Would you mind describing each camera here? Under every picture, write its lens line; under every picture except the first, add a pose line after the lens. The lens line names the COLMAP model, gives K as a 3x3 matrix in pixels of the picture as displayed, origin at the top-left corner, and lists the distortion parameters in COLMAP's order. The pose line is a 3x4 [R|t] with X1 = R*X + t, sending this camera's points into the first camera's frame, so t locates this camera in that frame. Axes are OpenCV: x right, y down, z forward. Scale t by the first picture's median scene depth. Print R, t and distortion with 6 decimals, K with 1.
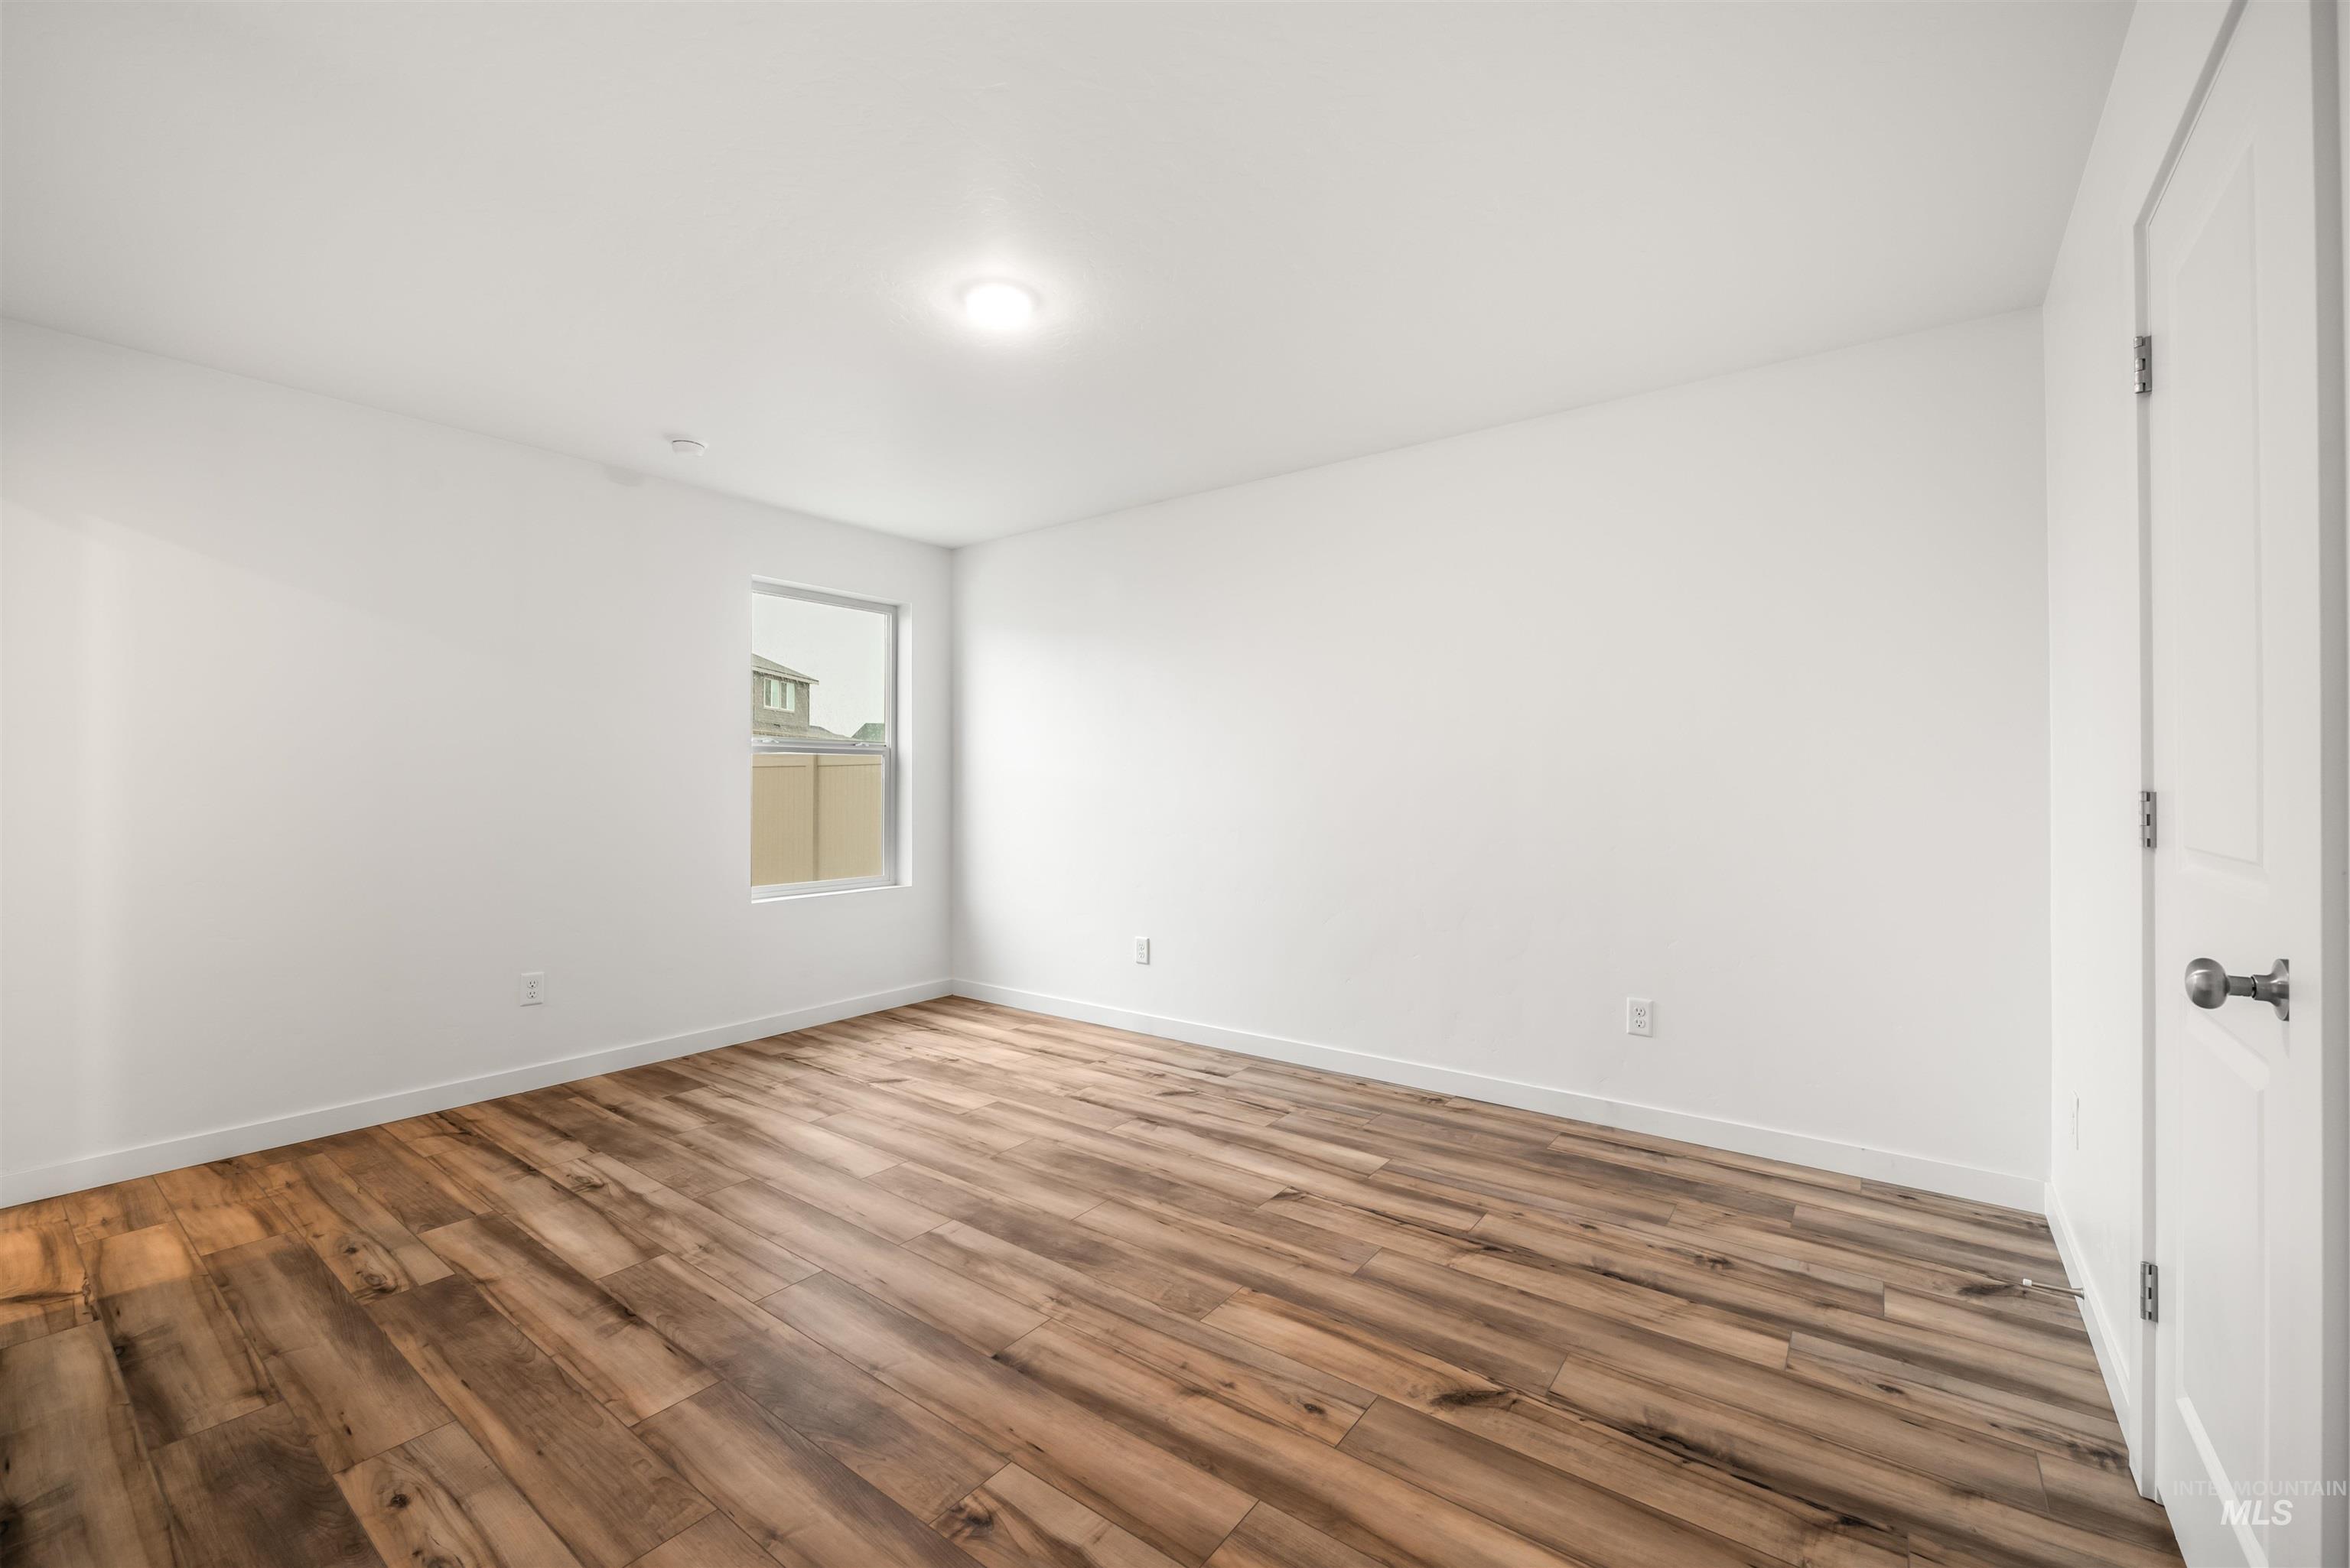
lens RADIAL K [[951.5, 0, 1175.0], [0, 951.5, 784.0], [0, 0, 1]] dist [-0.004972, -0.000363]
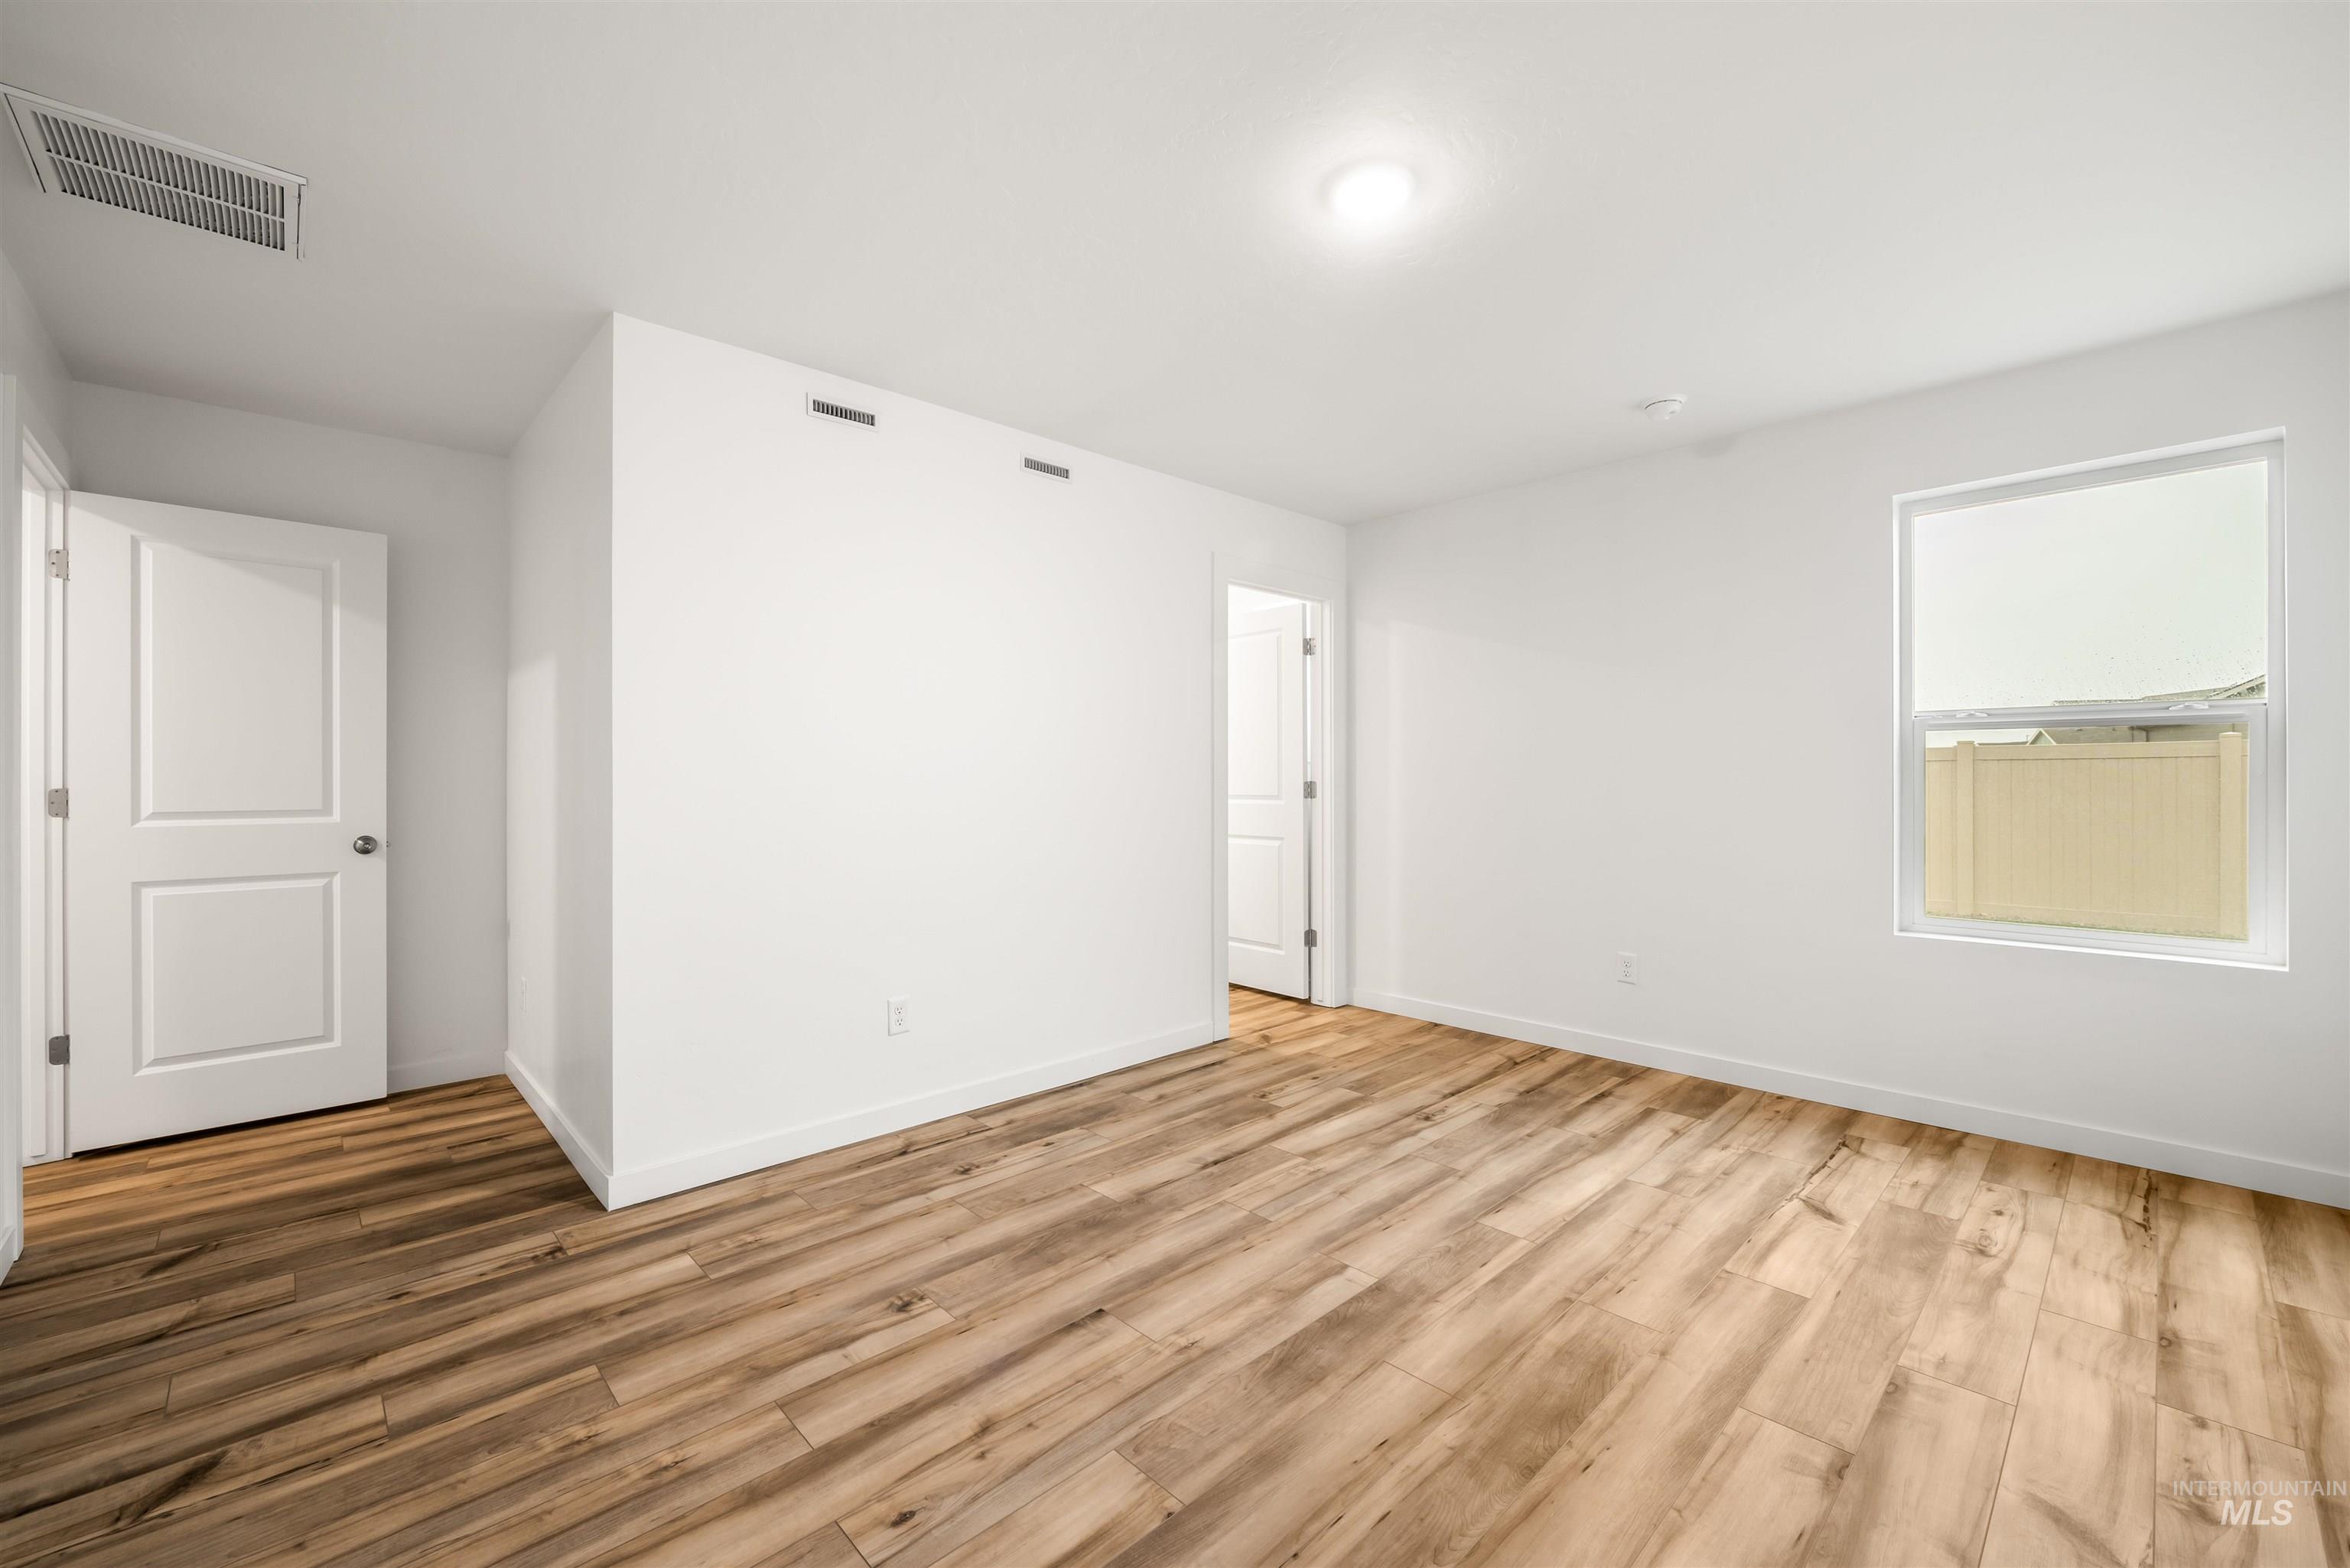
lens RADIAL K [[951.5, 0, 1175.0], [0, 951.5, 784.0], [0, 0, 1]] dist [-0.004972, -0.000363]
pose [[-0.163577, 0.010699, -0.986473, 0.632127], [0.003274, 0.999942, 0.010302, -0.004379], [0.986525, -0.001545, -0.163602, 0.931386]]
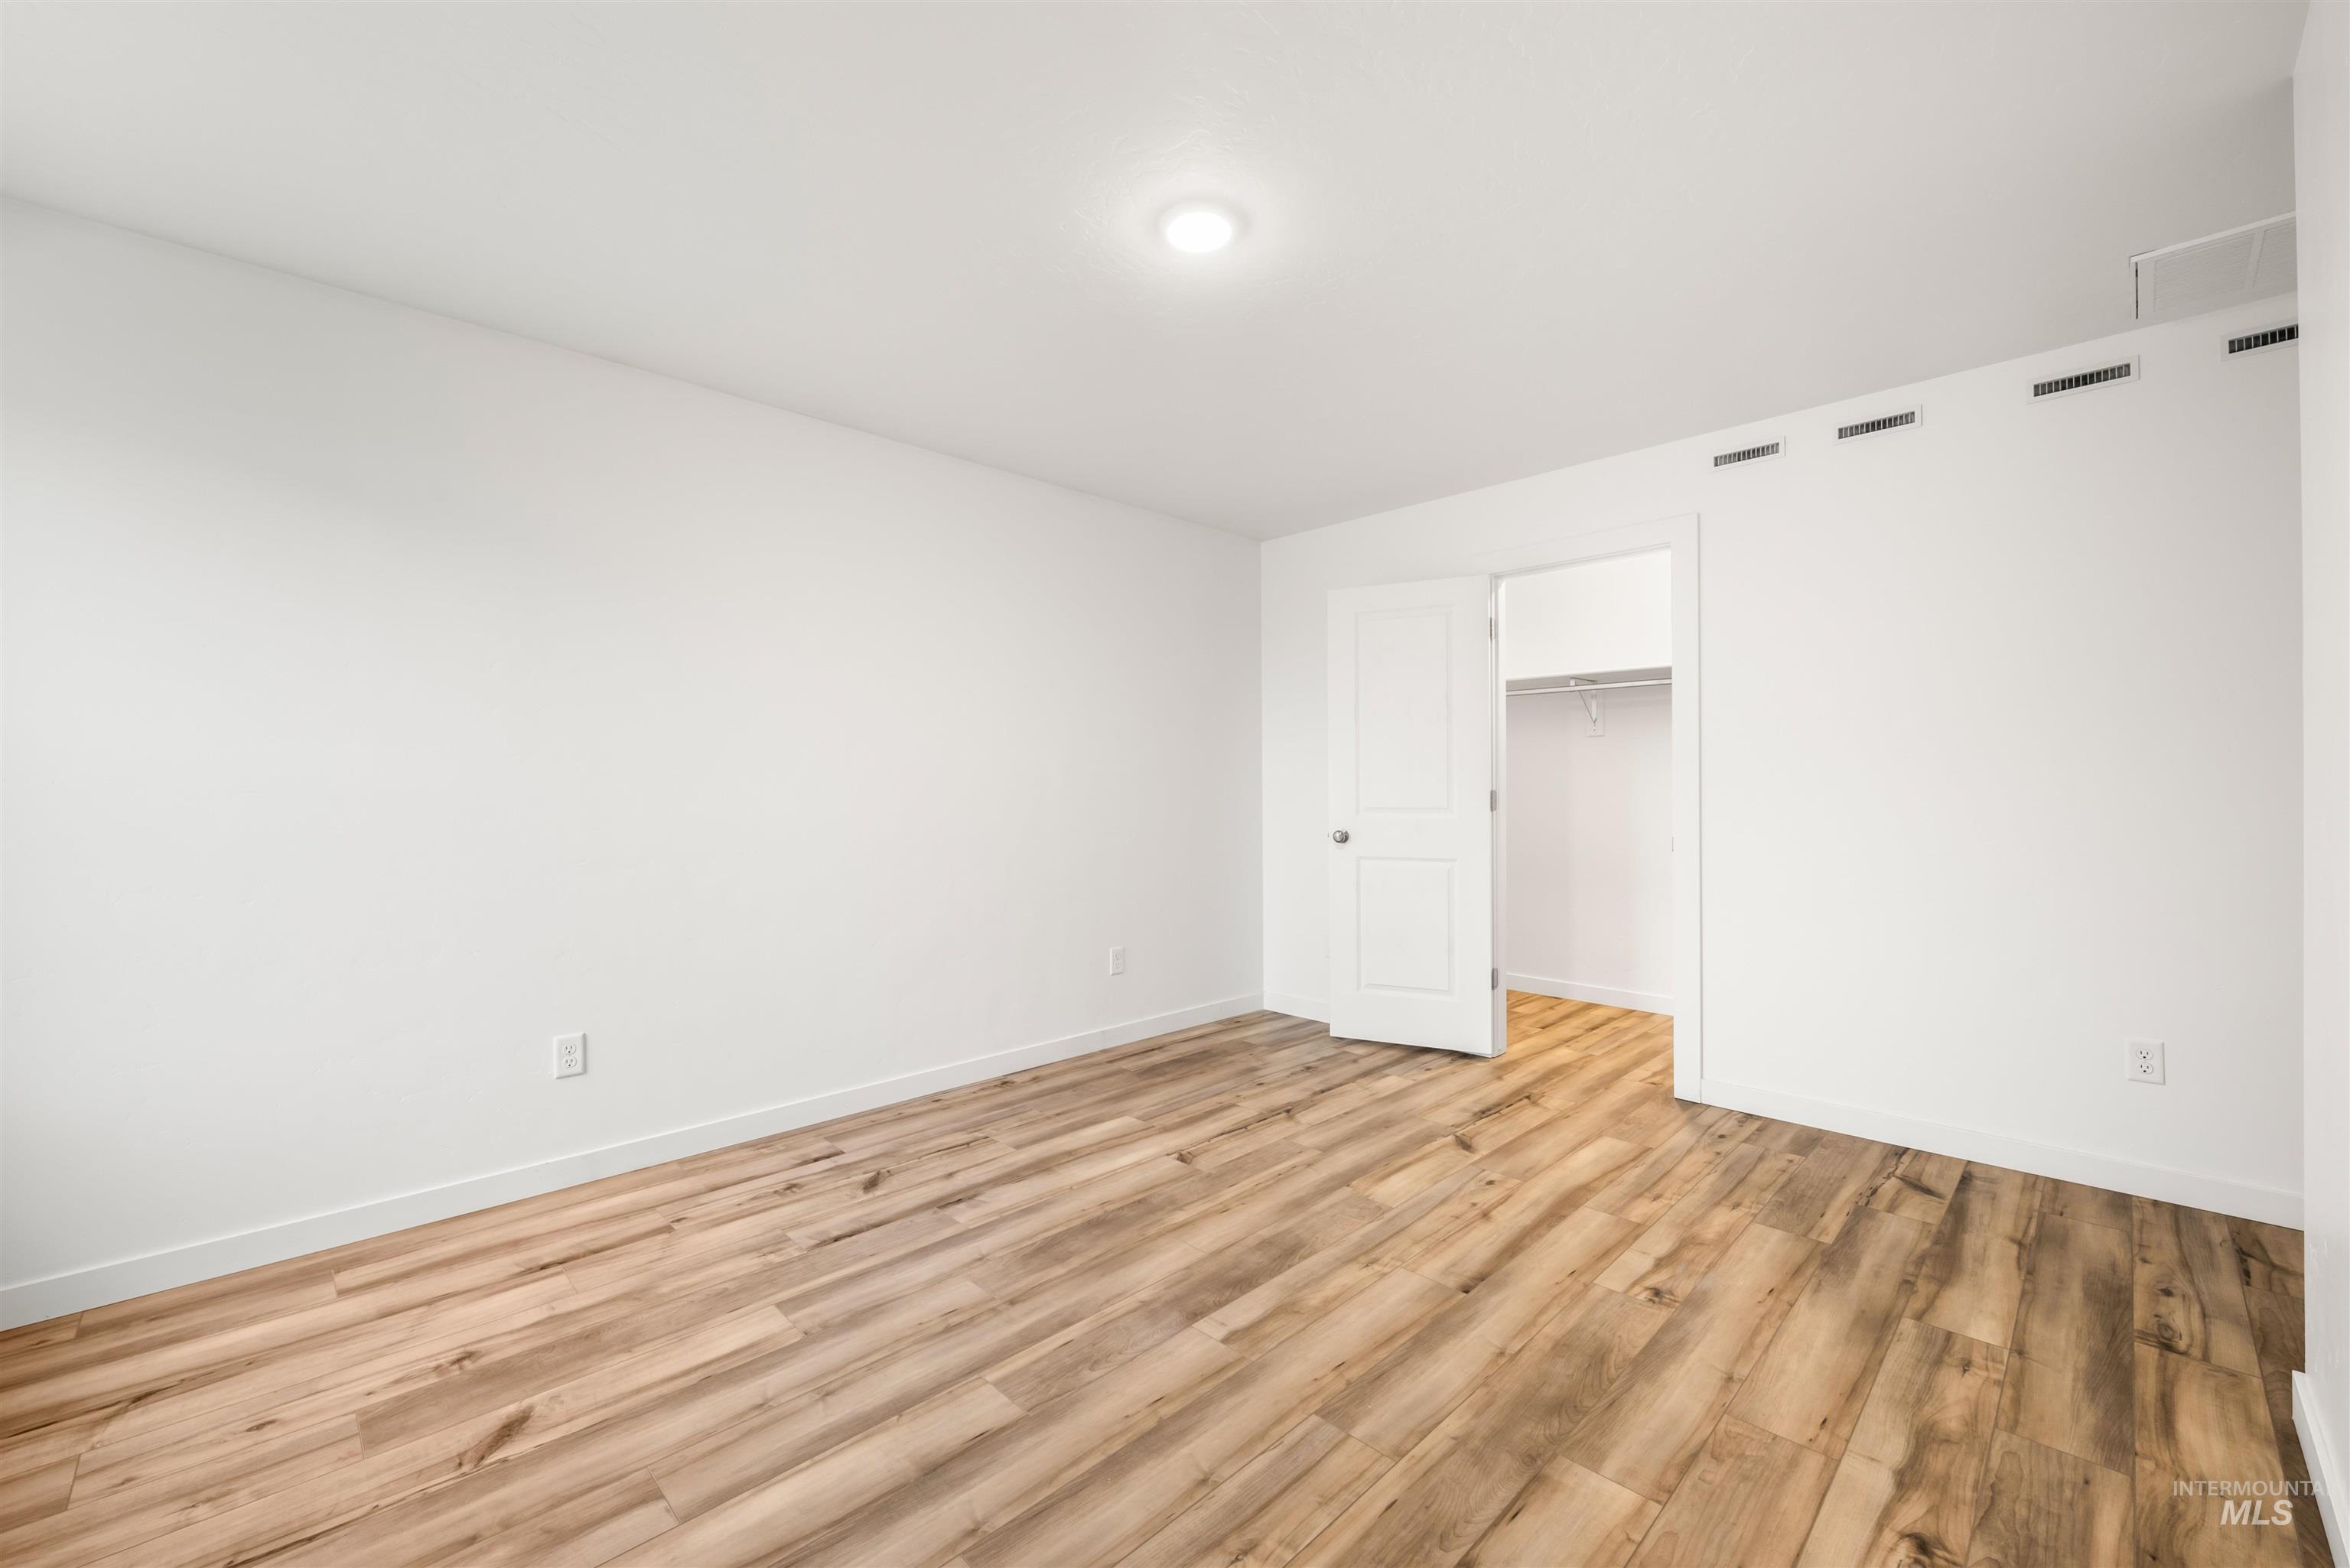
lens RADIAL K [[942.7, 0, 1168.2], [0, 942.7, 785.6], [0, 0, 1]] dist [-0.005914, -0.000159]
pose [[0.152447, 0.003033, 0.988307, -1.000554], [0.005283, 0.999979, -0.003884, 0.001071], [-0.988298, 0.005813, 0.152427, 0.868859]]
